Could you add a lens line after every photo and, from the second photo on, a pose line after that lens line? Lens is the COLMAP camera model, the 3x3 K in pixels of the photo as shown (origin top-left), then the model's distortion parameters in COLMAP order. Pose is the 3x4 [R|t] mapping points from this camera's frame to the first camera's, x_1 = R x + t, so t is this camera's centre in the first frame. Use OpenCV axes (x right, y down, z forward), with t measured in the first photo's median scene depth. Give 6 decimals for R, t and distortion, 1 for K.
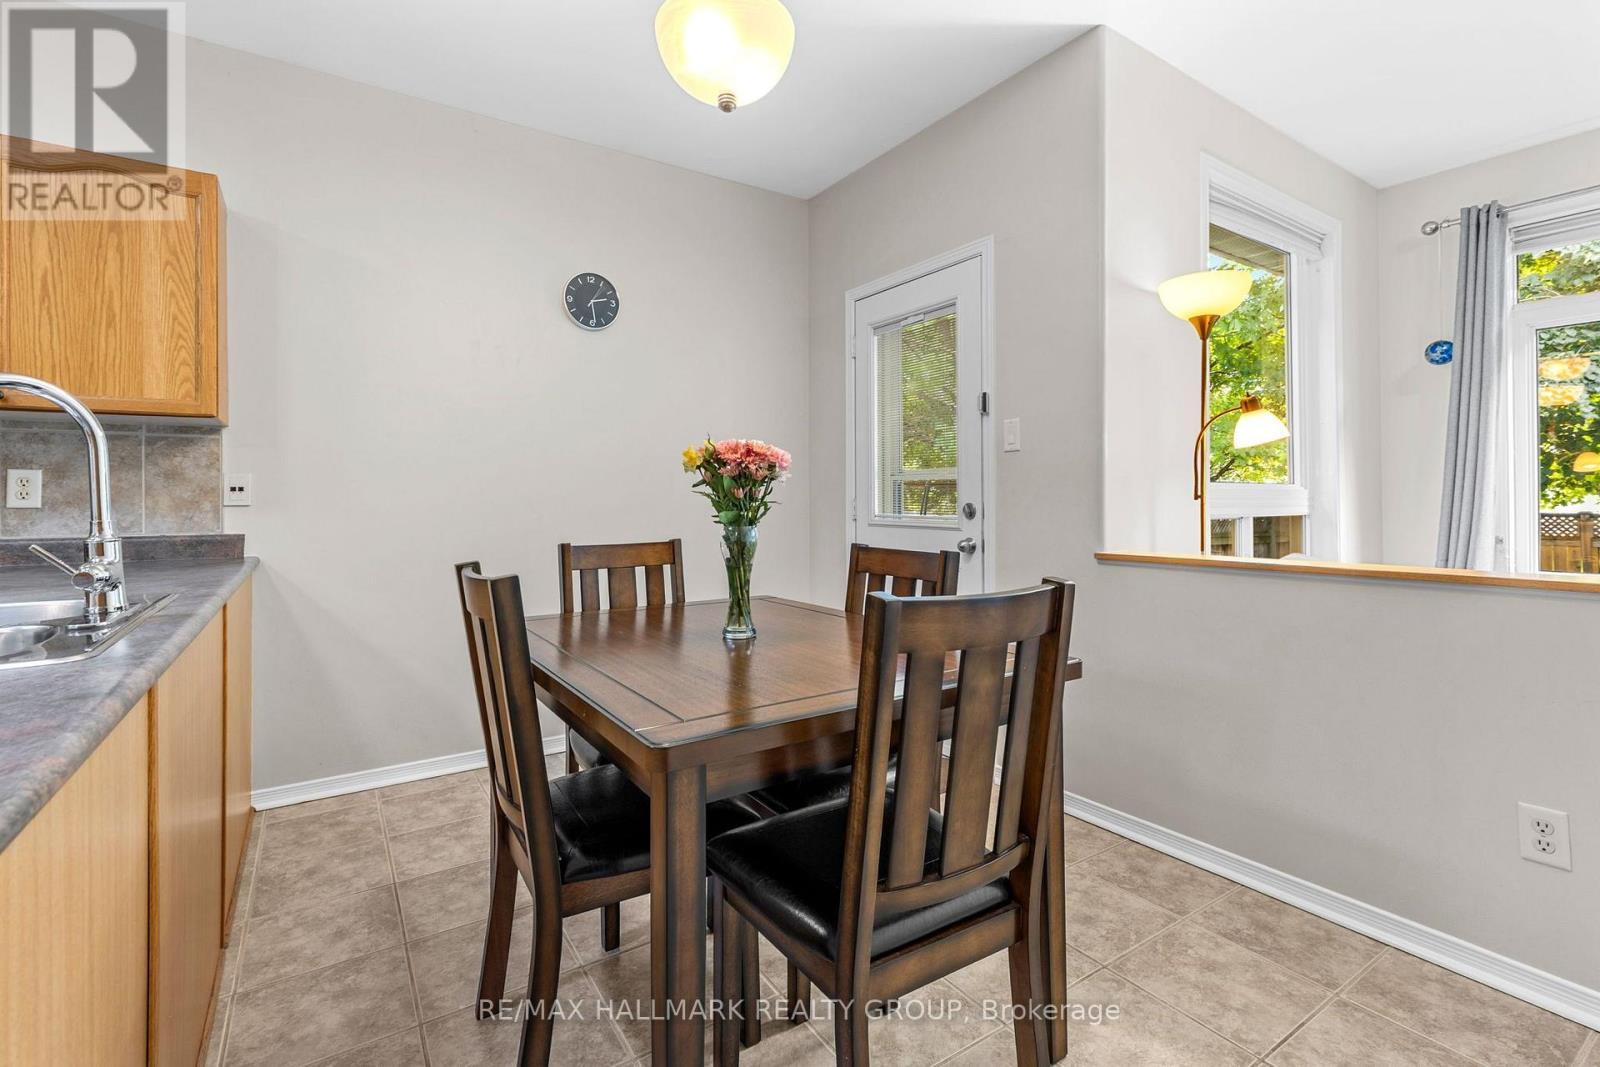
lens RADIAL K [[728.7, 0, 811.3], [0, 728.7, 499.1], [0, 0, 1]] dist [0.001252, 0.000815]
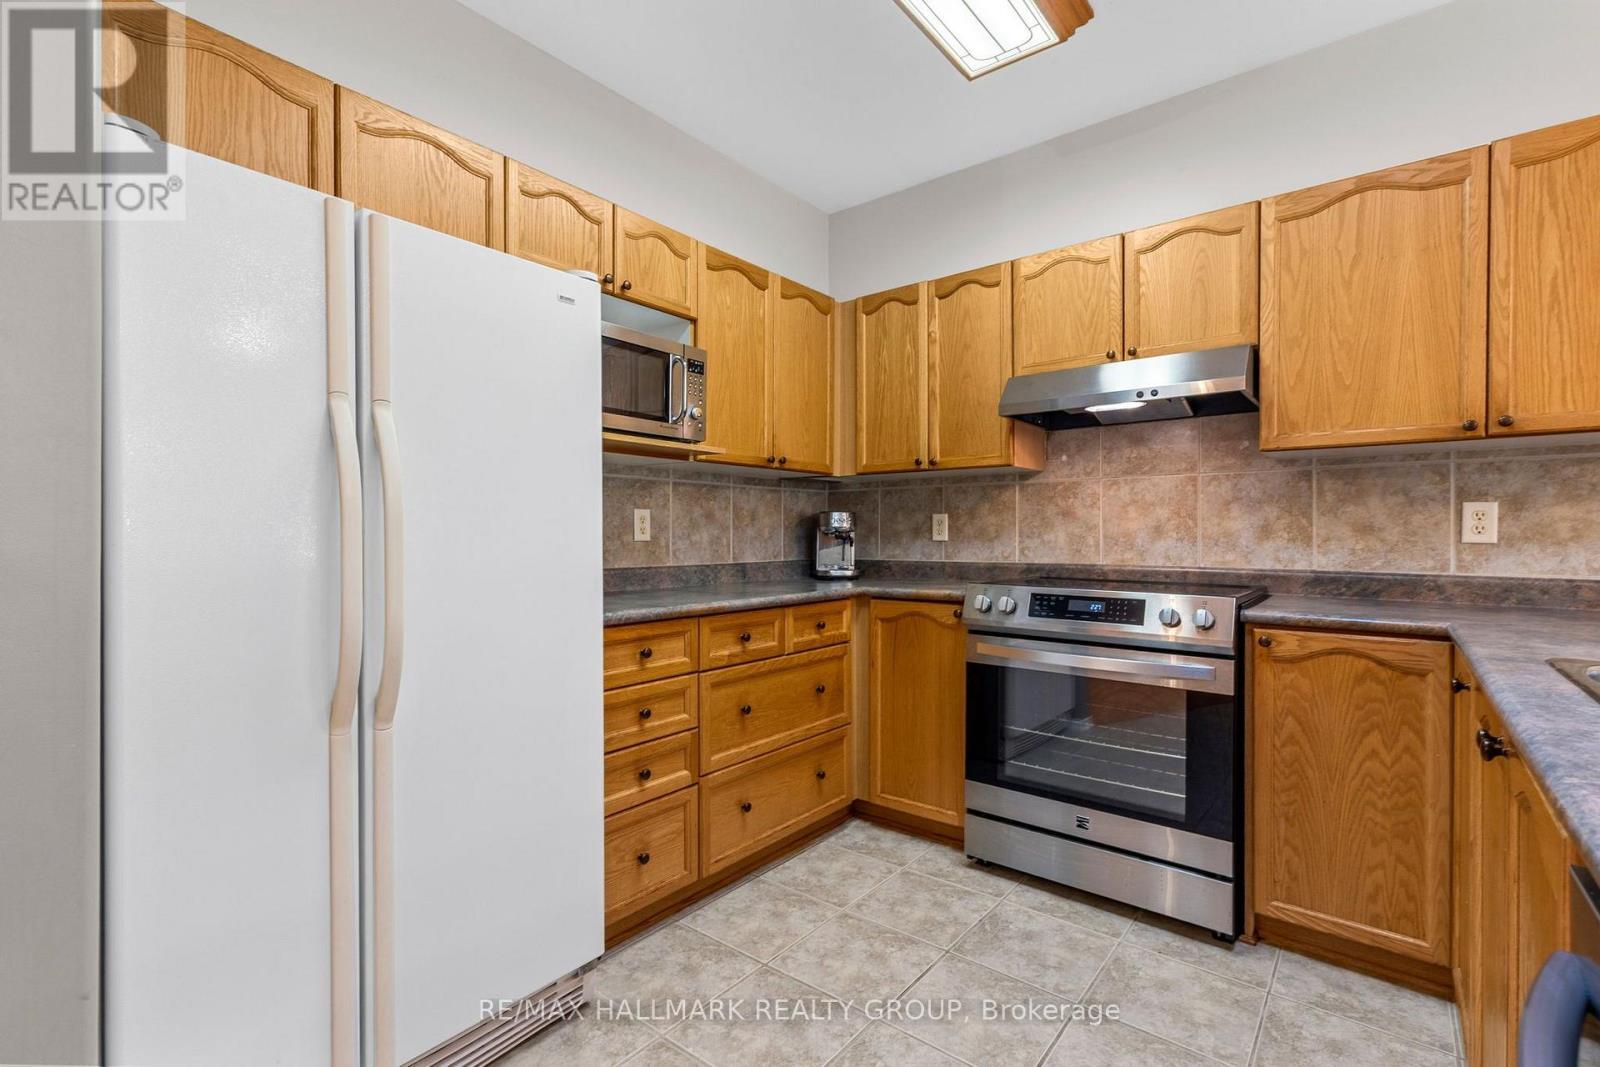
lens RADIAL K [[728.7, 0, 805.6], [0, 728.7, 536.5], [0, 0, 1]] dist [0.001252, 0.000815]
pose [[0.299509, 0.011009, -0.954030, -0.398148], [-0.002288, 0.999939, 0.010820, -0.004134], [0.954091, -0.001058, 0.299516, -0.094843]]
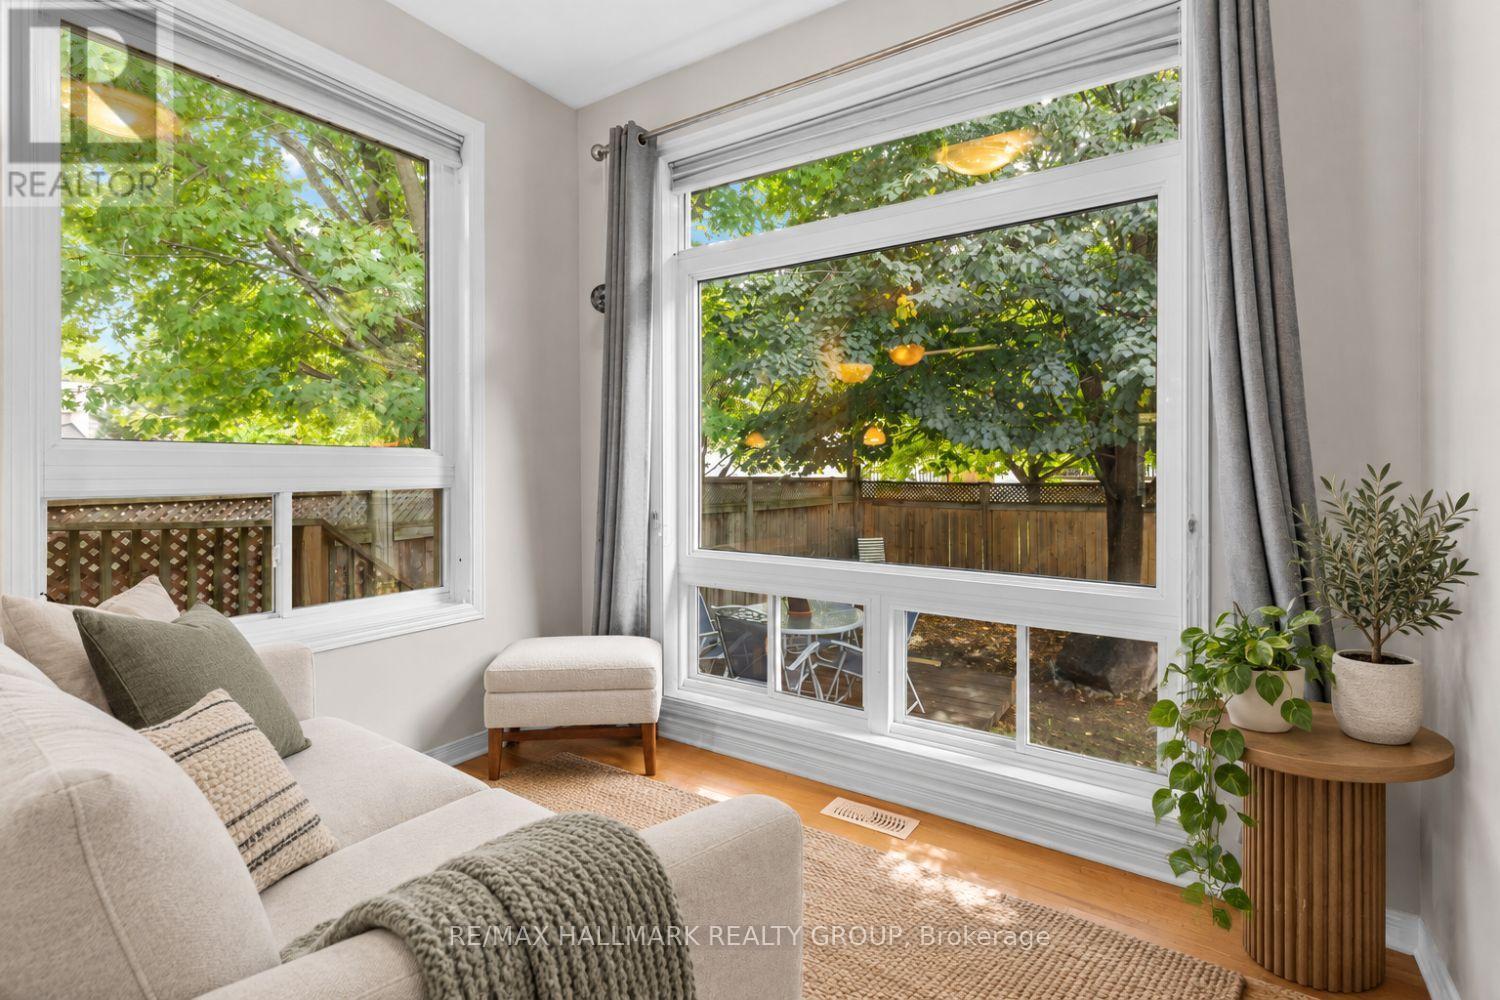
lens RADIAL K [[683.1, 0, 753.3], [0, 683.1, 497.6], [0, 0, 1]] dist [0.001252, 0.000815]
pose [[0.932340, -0.011846, 0.361388, 1.001903], [-0.002120, 0.999267, 0.038225, 0.006361], [-0.361576, -0.036405, 0.931632, 0.230827]]
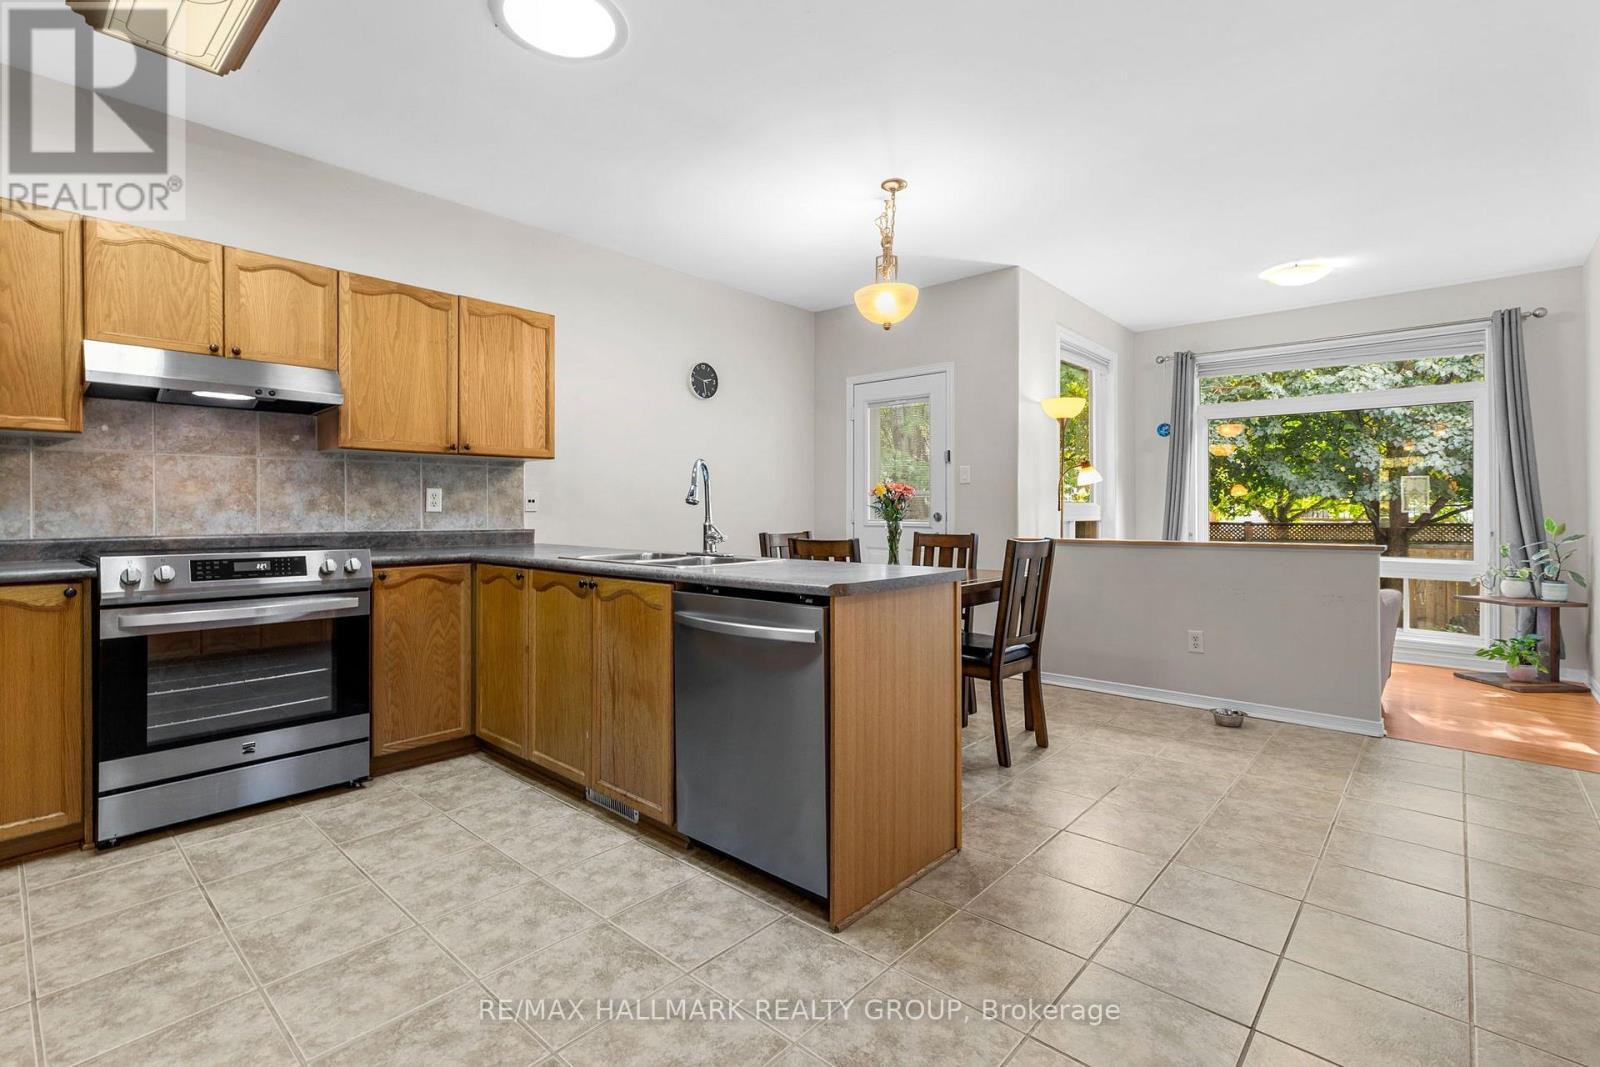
lens RADIAL K [[728.7, 0, 802.8], [0, 728.7, 520.4], [0, 0, 1]] dist [0.001252, 0.000815]
pose [[0.967310, 0.002997, 0.253581, -0.622559], [-0.007101, 0.999858, 0.015271, 0.000326], [-0.253499, -0.016572, 0.967194, -0.707933]]
